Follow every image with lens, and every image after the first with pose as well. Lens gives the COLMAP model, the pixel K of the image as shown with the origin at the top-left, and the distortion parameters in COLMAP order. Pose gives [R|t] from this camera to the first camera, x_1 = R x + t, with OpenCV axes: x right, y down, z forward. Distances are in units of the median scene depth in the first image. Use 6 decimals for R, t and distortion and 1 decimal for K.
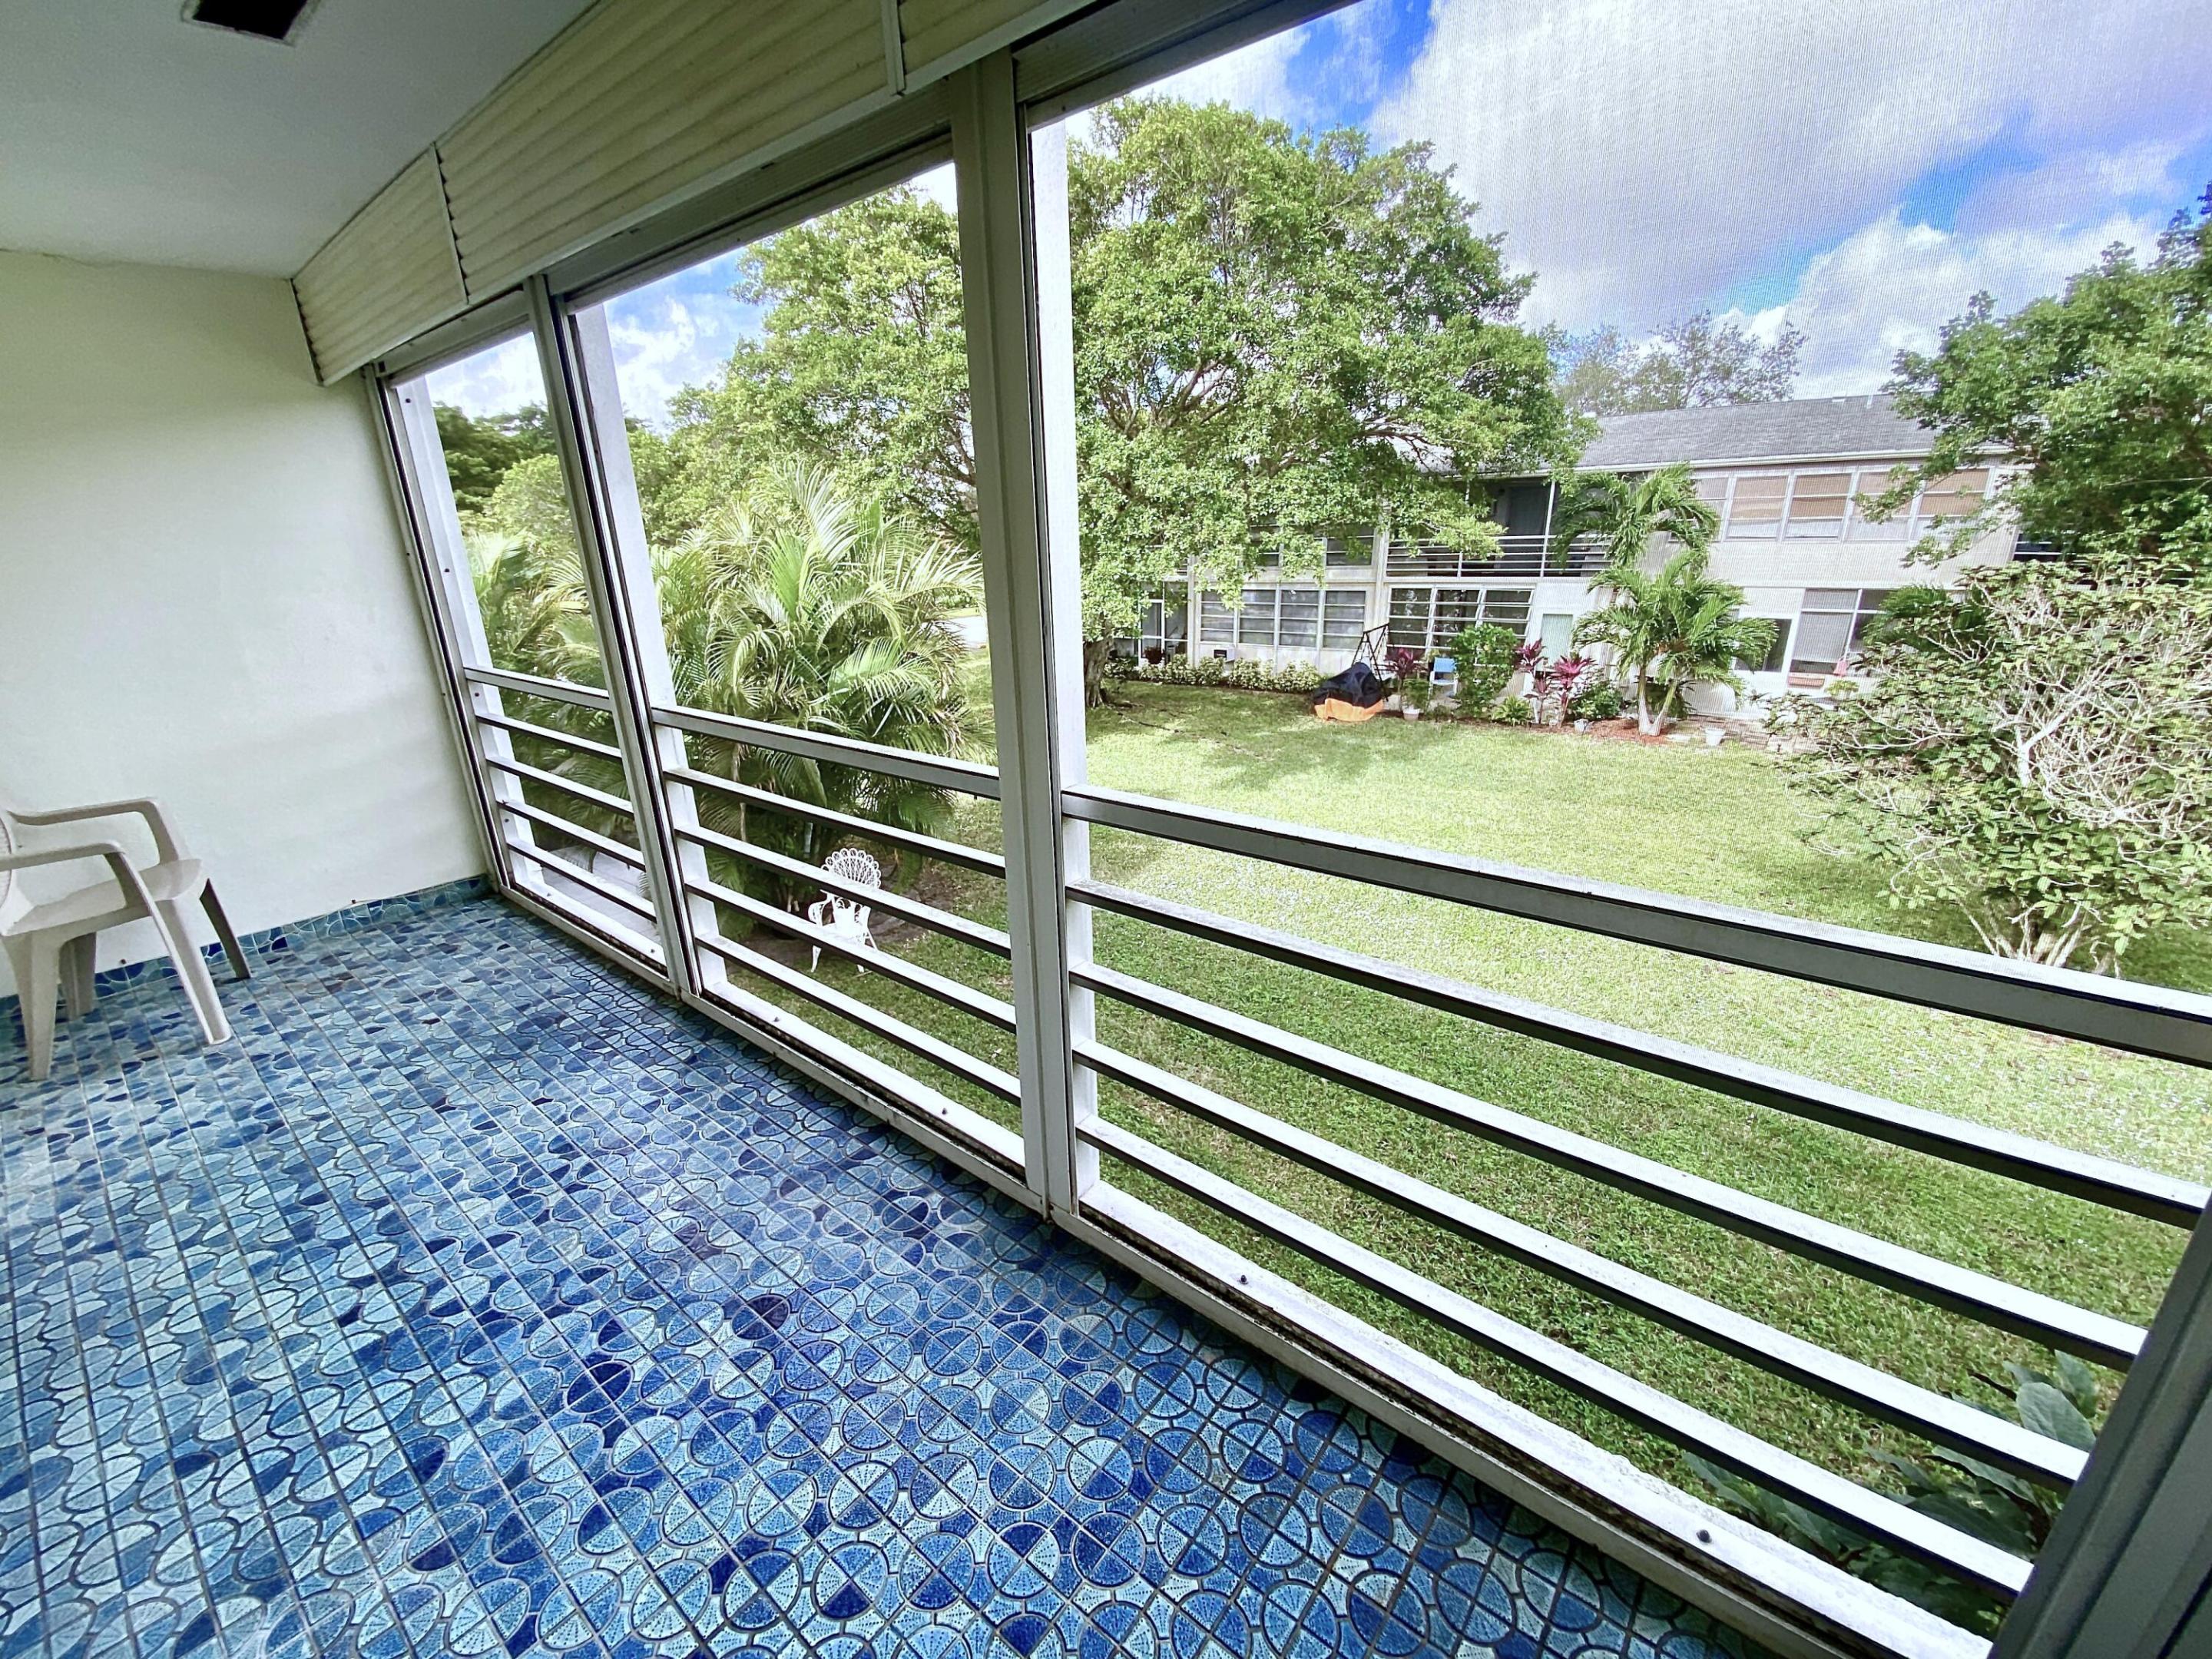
lens RADIAL K [[914.9, 0, 1106.0], [0, 914.9, 829.5], [0, 0, 1]] dist [0.016536, -0.019761]
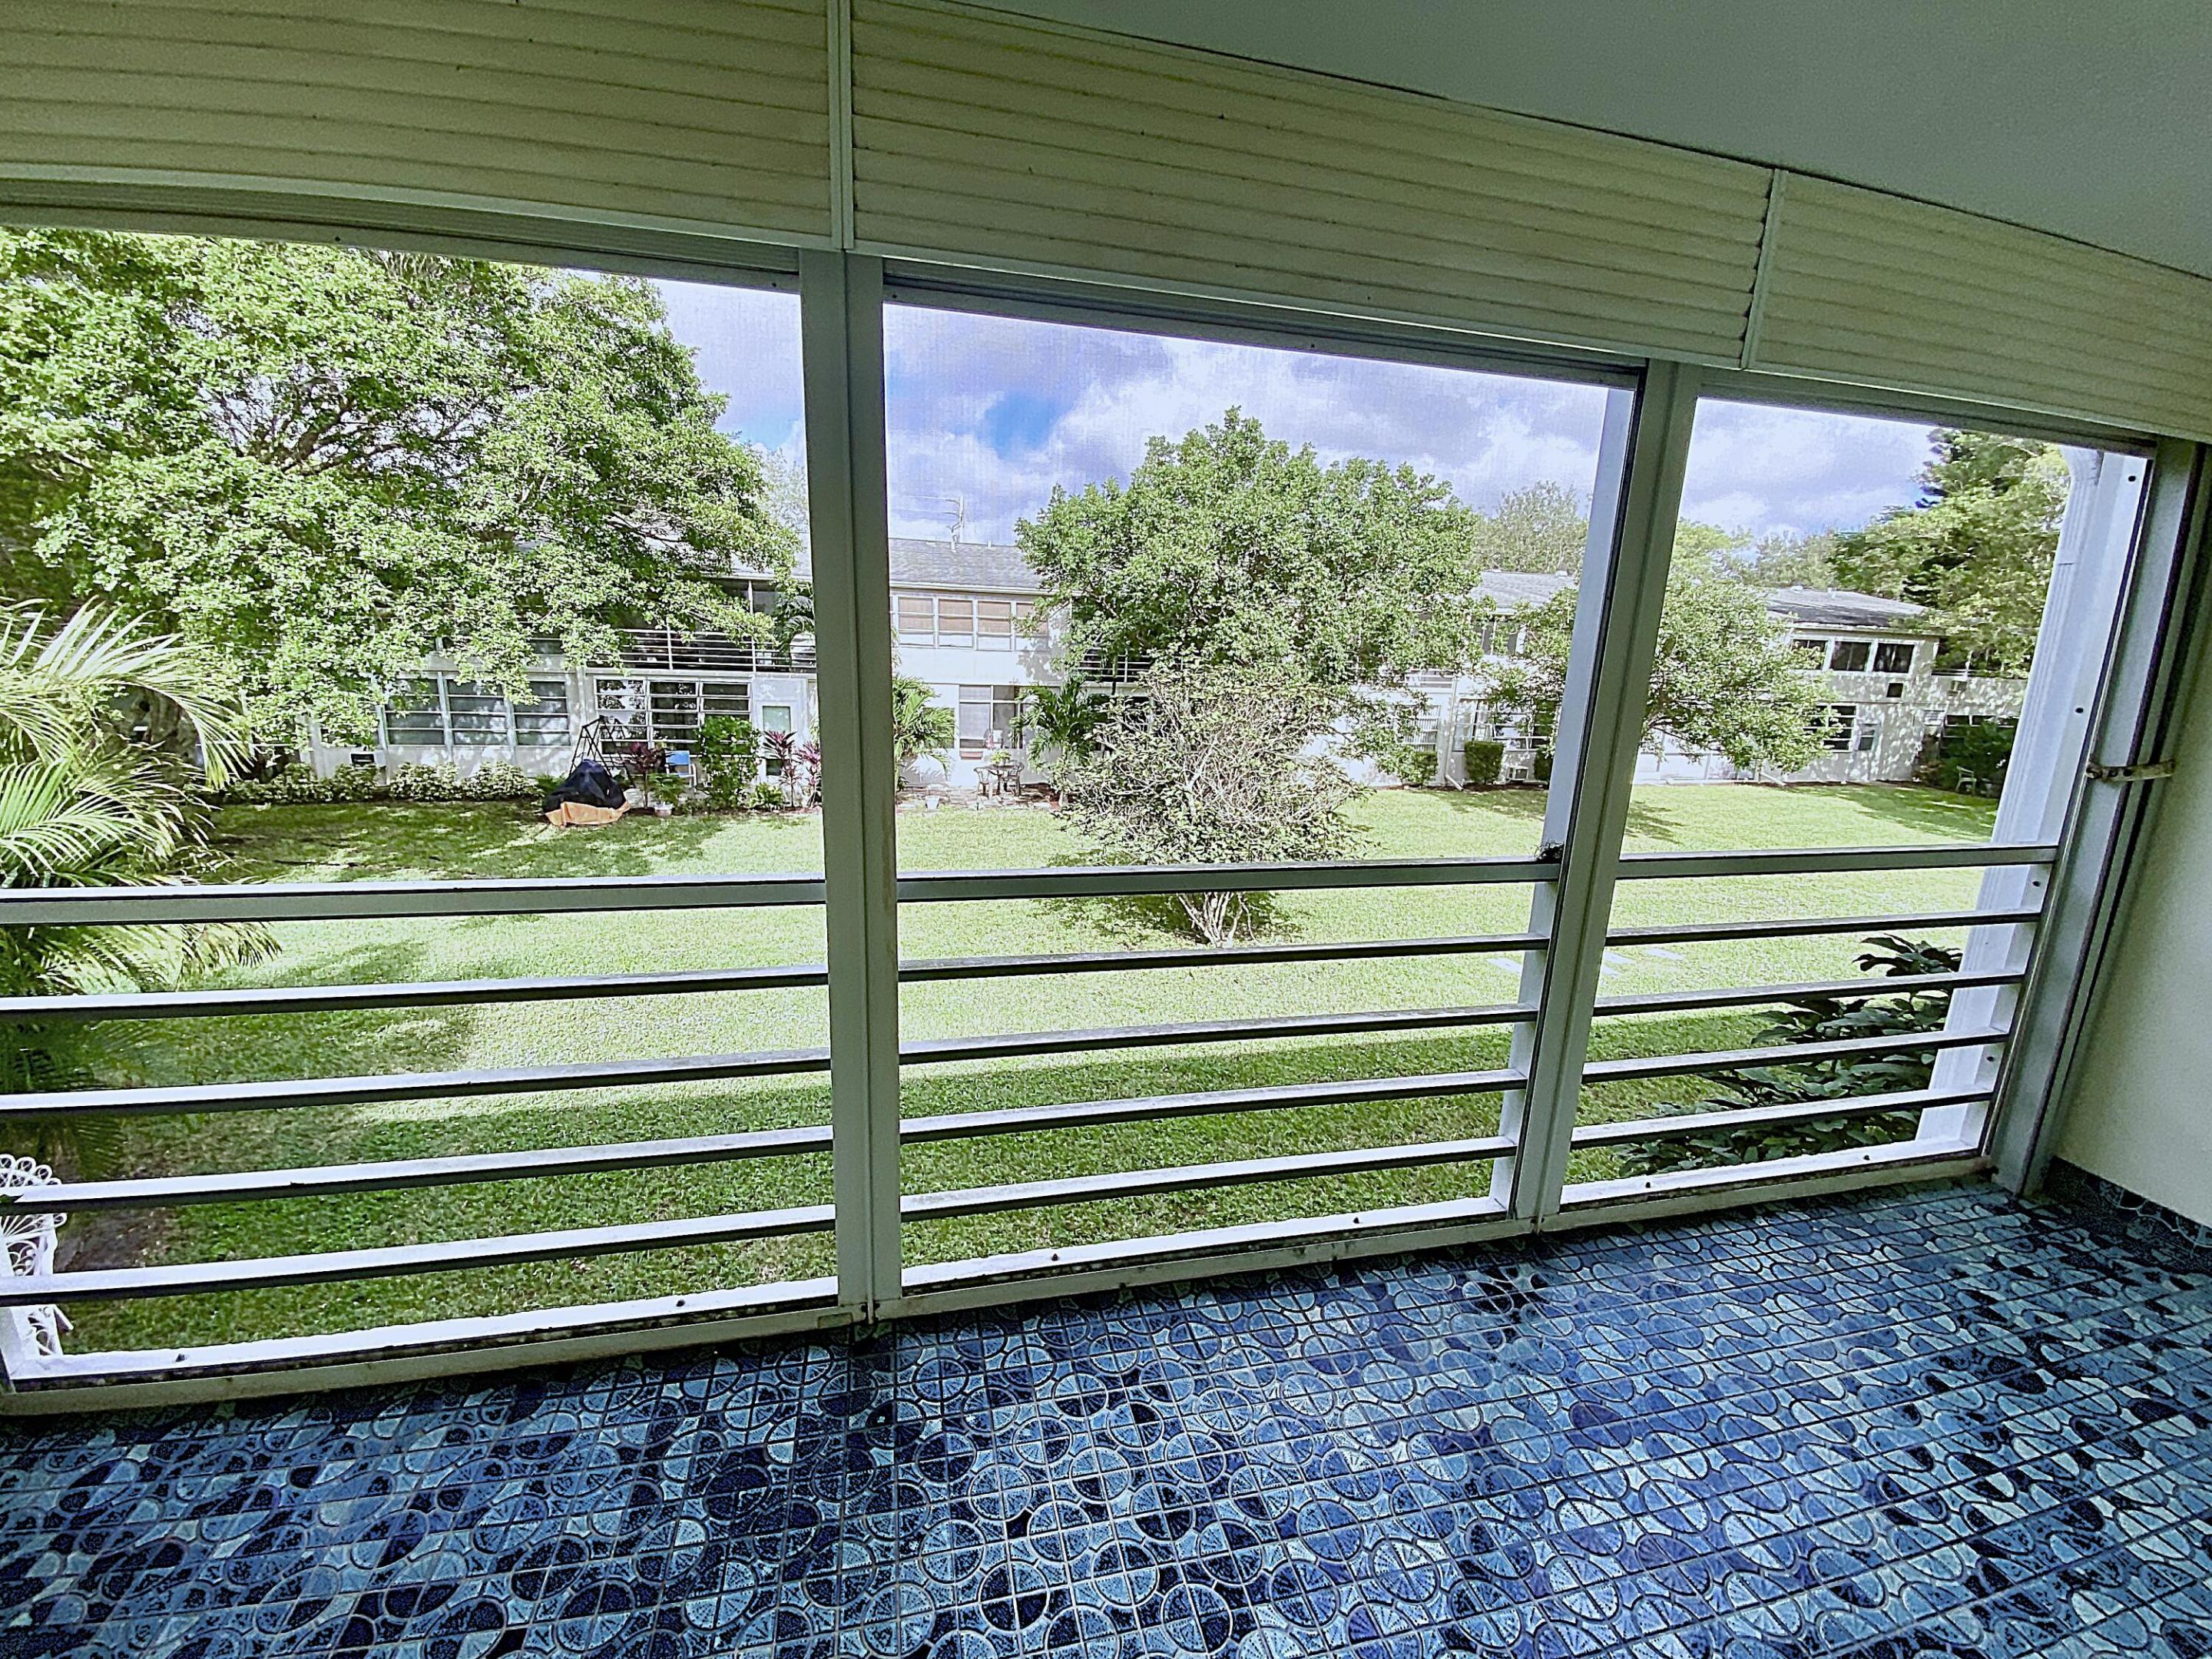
lens RADIAL K [[901.8, 0, 1106.0], [0, 901.8, 829.5], [0, 0, 1]] dist [0.017563, -0.018423]
pose [[0.602946, -0.118548, 0.788925, -0.152966], [0.189738, 0.981831, 0.002525, -0.024093], [-0.774890, 0.148167, 0.614485, 0.076805]]
